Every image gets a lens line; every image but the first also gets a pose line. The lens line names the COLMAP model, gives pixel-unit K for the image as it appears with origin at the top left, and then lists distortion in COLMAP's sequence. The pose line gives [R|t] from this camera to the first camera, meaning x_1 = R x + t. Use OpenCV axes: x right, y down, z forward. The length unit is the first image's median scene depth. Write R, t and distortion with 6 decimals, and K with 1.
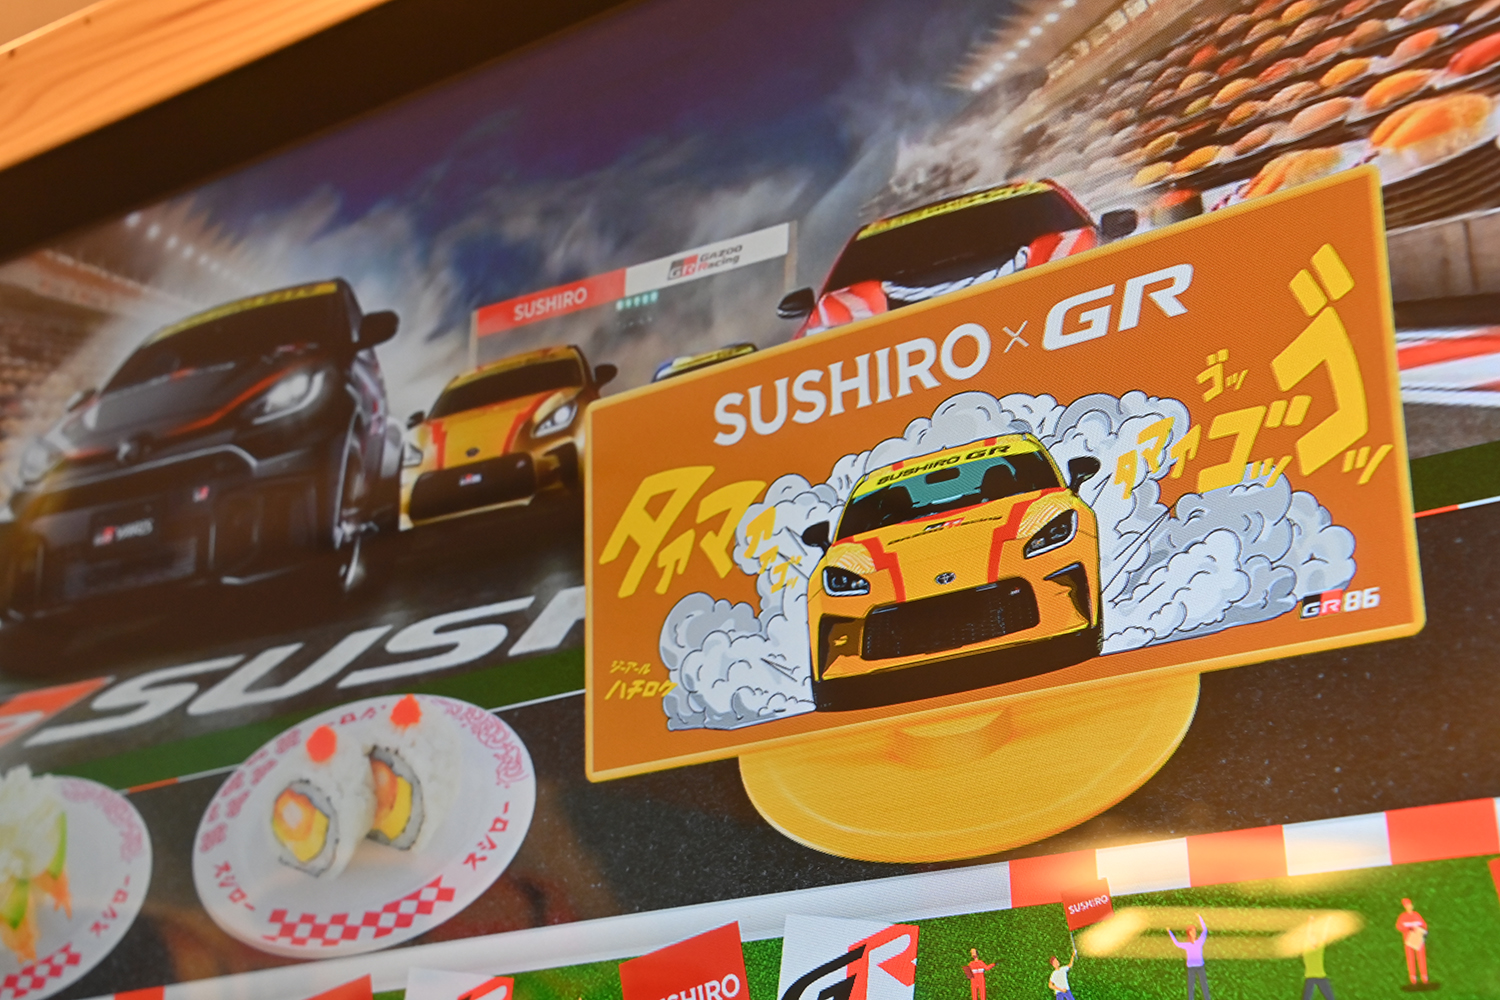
lens RADIAL K [[2568.3, 0, 746.2], [0, 2568.3, 503.1], [0, 0, 1]] dist [0.317930, 0.000000]
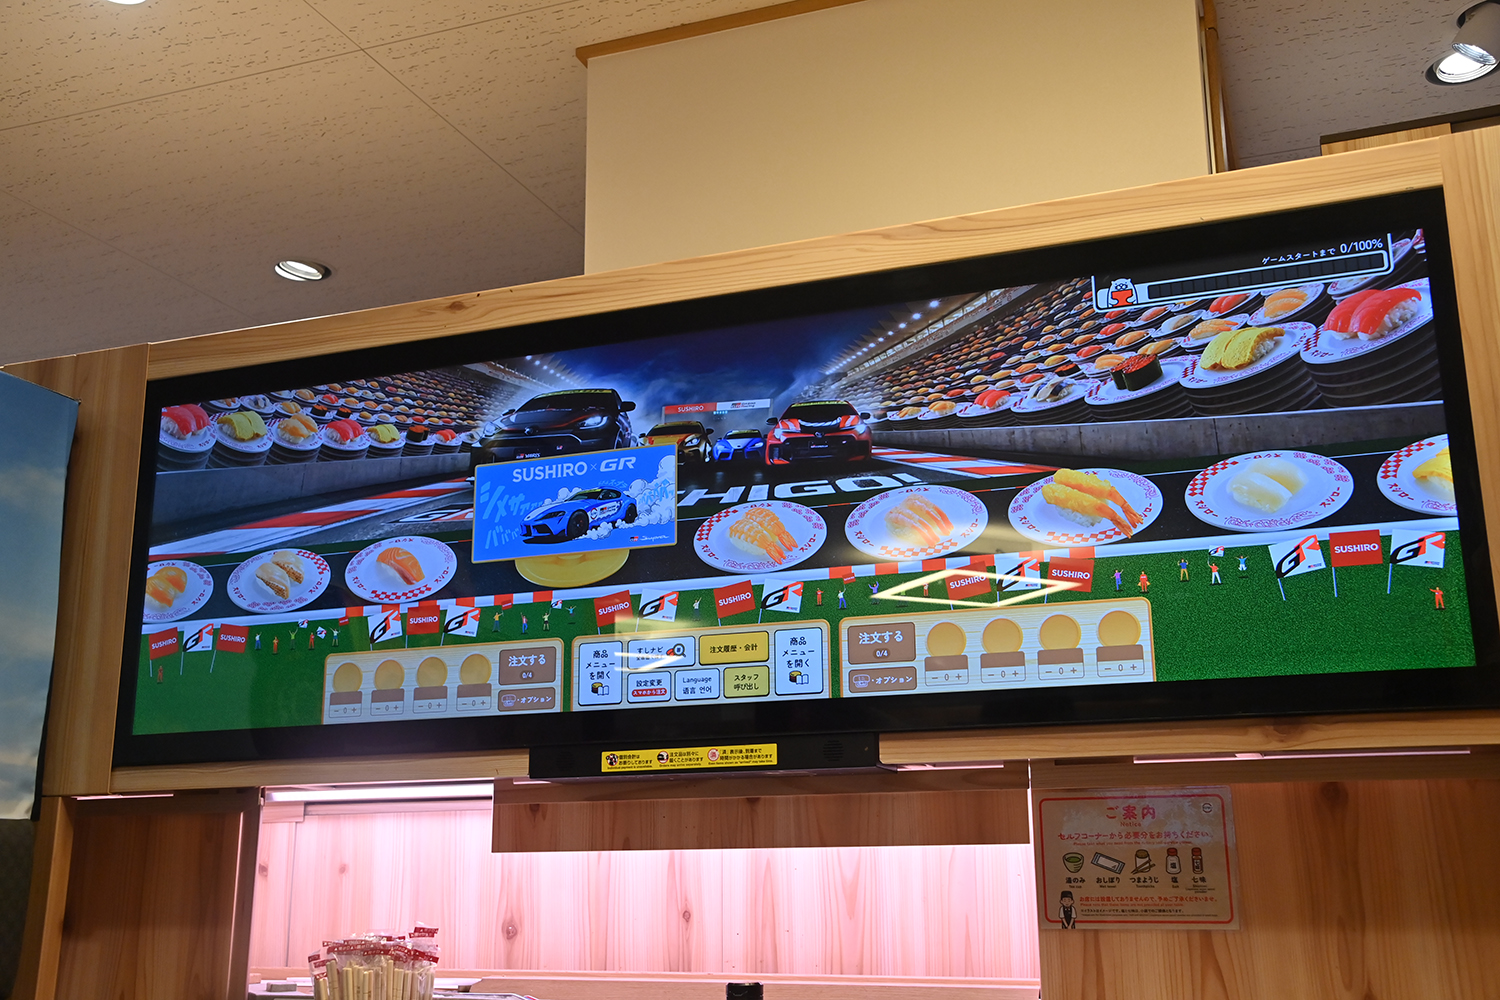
lens RADIAL K [[1623.7, 0, 749.5], [0, 1623.7, 506.1], [0, 0, 1]] dist [0.031600, 0.000000]
pose [[0.954957, 0.088696, 0.283178, -0.599395], [-0.104275, 0.993728, 0.040391, -0.041202], [-0.277819, -0.068100, 0.958217, -1.136993]]
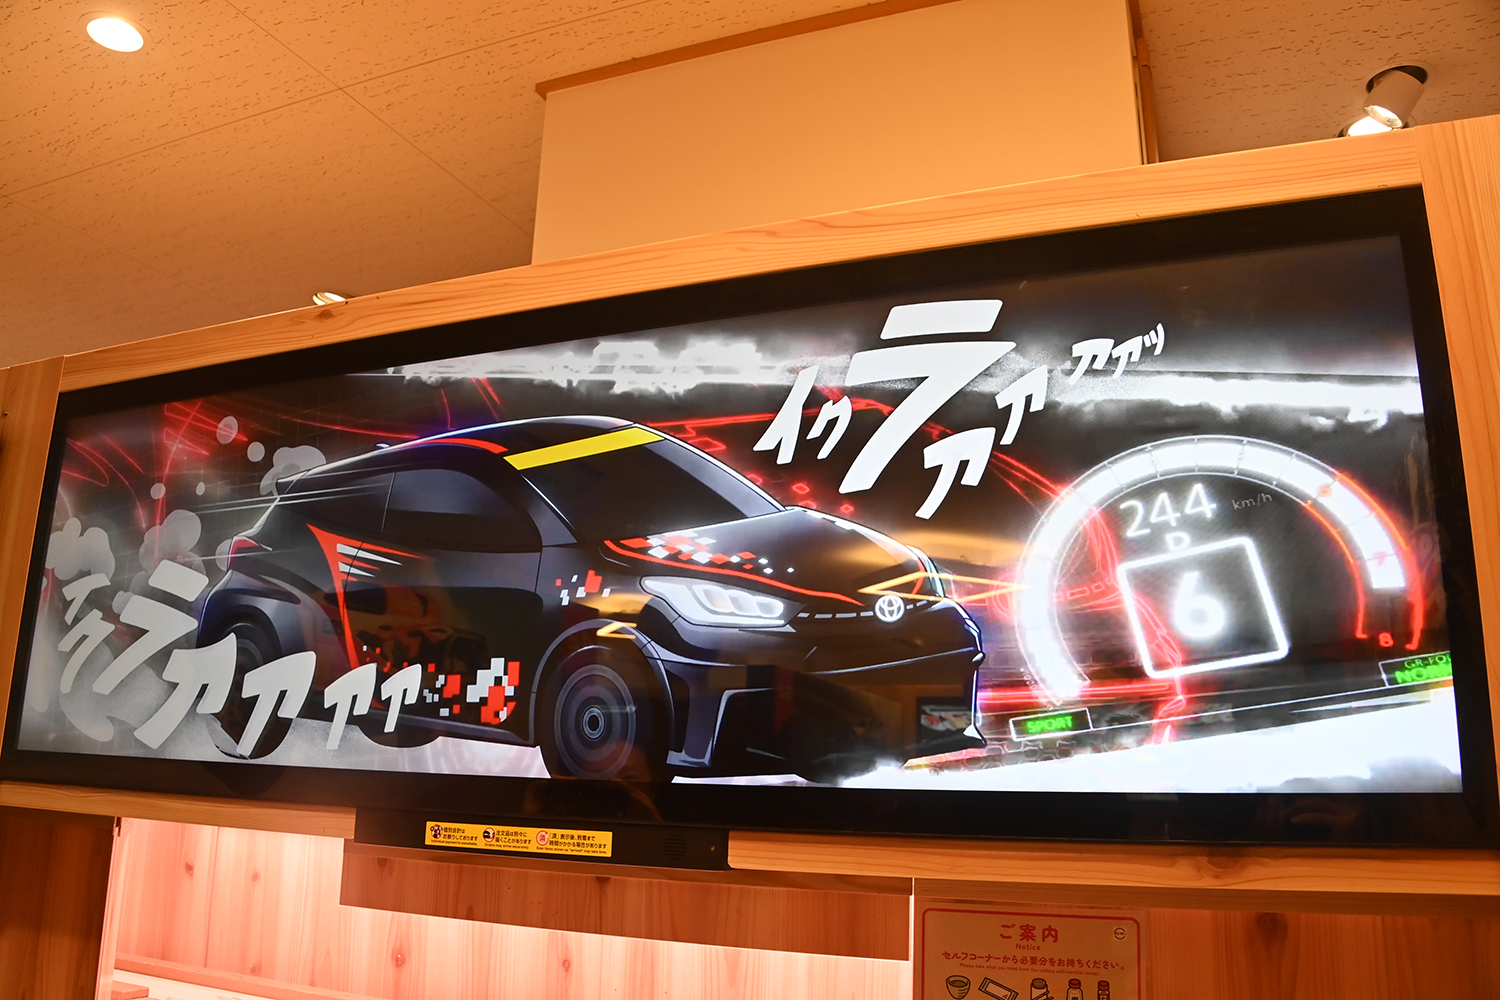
lens RADIAL K [[1193.5, 0, 753.4], [0, 1193.5, 505.2], [0, 0, 1]] dist [-0.164456, 0.053264]
pose [[0.963023, 0.112172, 0.244958, -0.169113], [-0.128240, 0.990451, 0.050611, -0.087880], [-0.236942, -0.080153, 0.968212, -0.430622]]
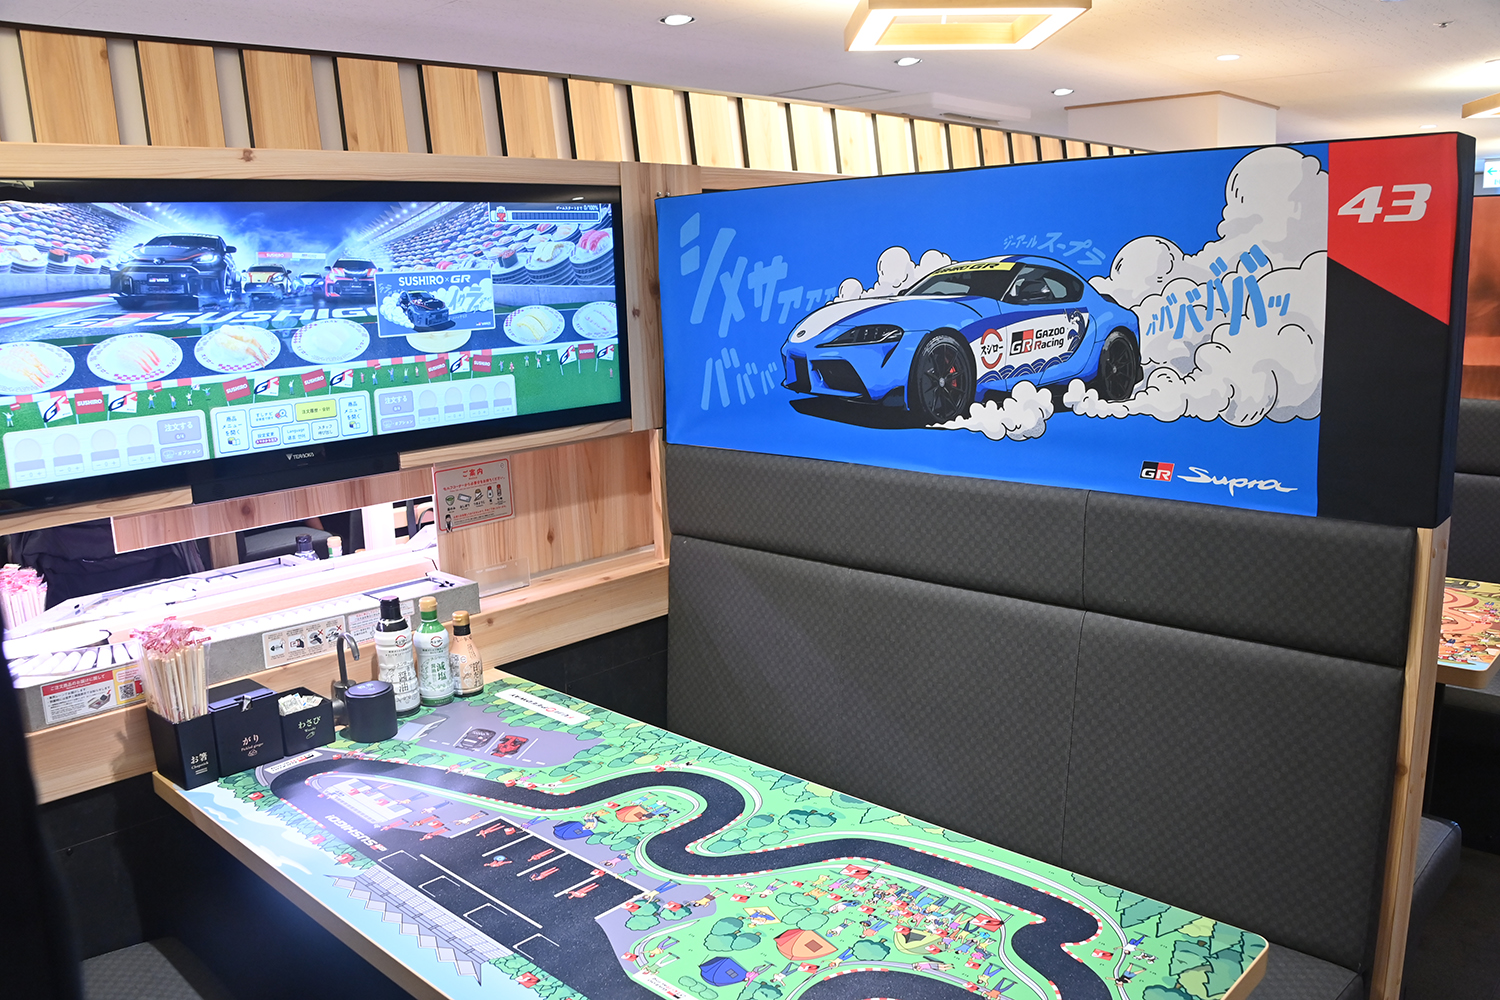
lens RADIAL K [[1193.5, 0, 748.4], [0, 1193.5, 498.9], [0, 0, 1]] dist [-0.164456, 0.053264]
pose [[0.074743, -0.166738, 0.983164, -2.396848], [-0.266696, 0.946666, 0.180823, -0.287149], [-0.960878, -0.275722, 0.026288, -0.159037]]
